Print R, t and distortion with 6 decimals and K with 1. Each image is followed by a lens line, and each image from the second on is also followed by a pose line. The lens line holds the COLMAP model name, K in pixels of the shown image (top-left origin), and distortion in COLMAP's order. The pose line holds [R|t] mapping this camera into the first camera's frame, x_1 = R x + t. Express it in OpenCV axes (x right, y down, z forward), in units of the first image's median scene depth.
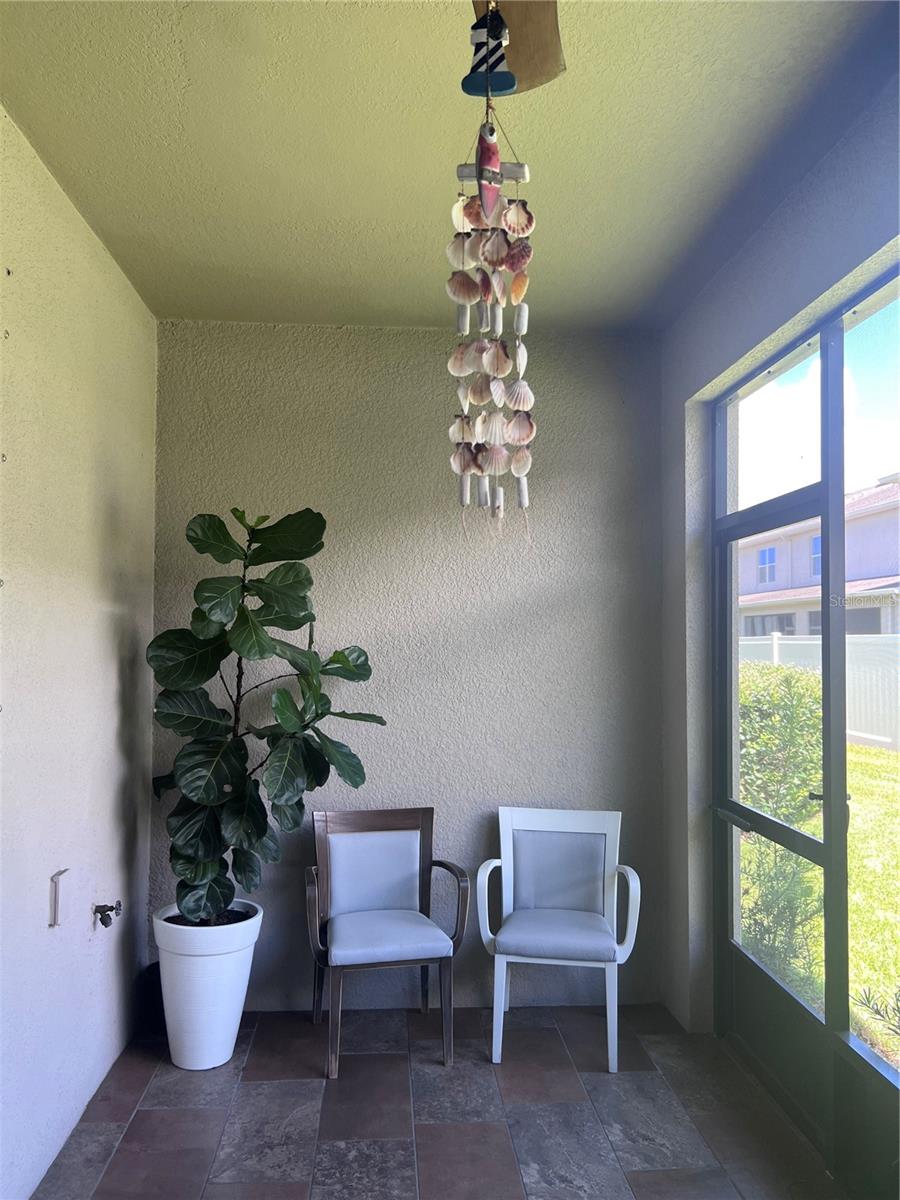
lens RADIAL K [[899.3, 0, 445.5], [0, 899.3, 604.8], [0, 0, 1]] dist [0.032437, -0.025625]
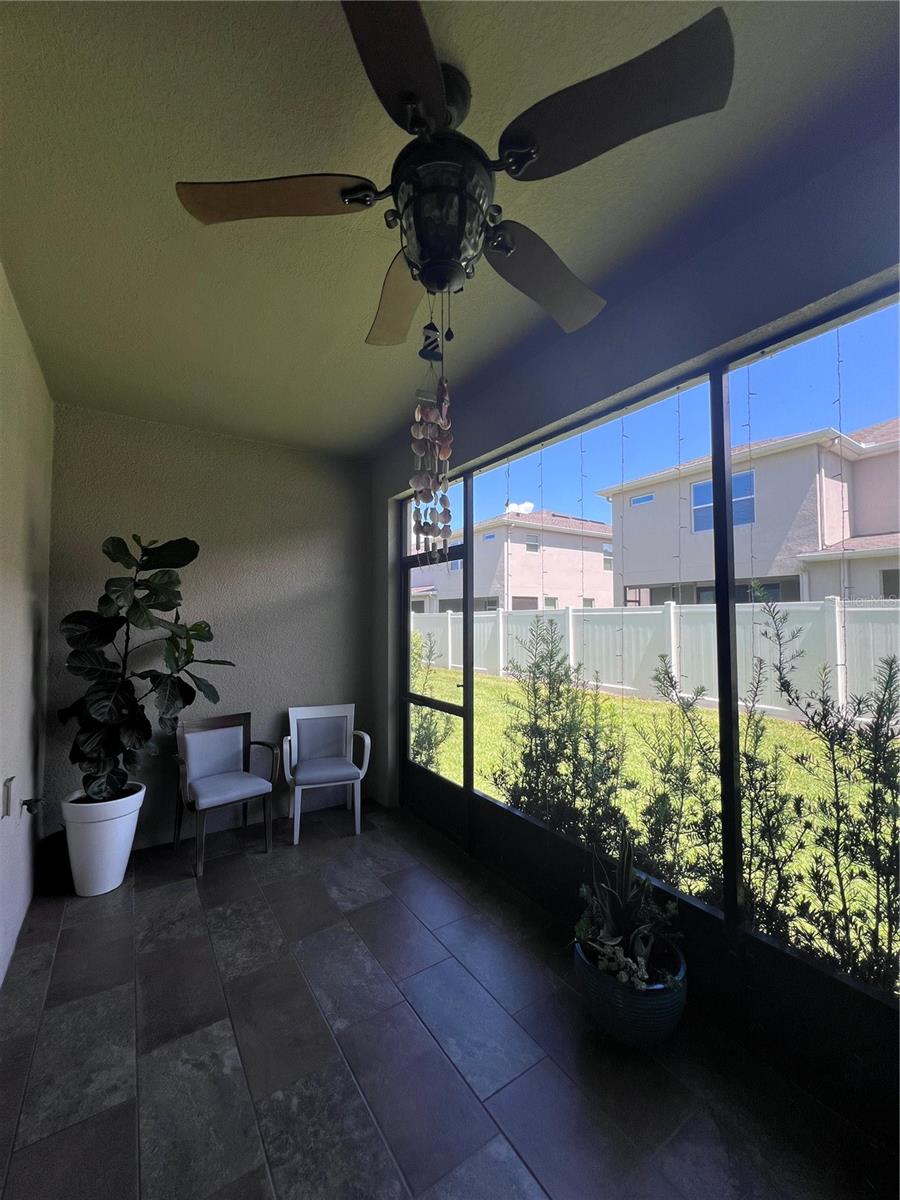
lens RADIAL K [[479.2, 0, 443.7], [0, 479.2, 597.5], [0, 0, 1]] dist [0.002641, -0.000066]
pose [[0.872081, 0.012555, 0.489200, -0.164511], [-0.011633, 0.999920, -0.004925, 0.001626], [-0.489223, -0.001396, 0.872158, -0.003743]]
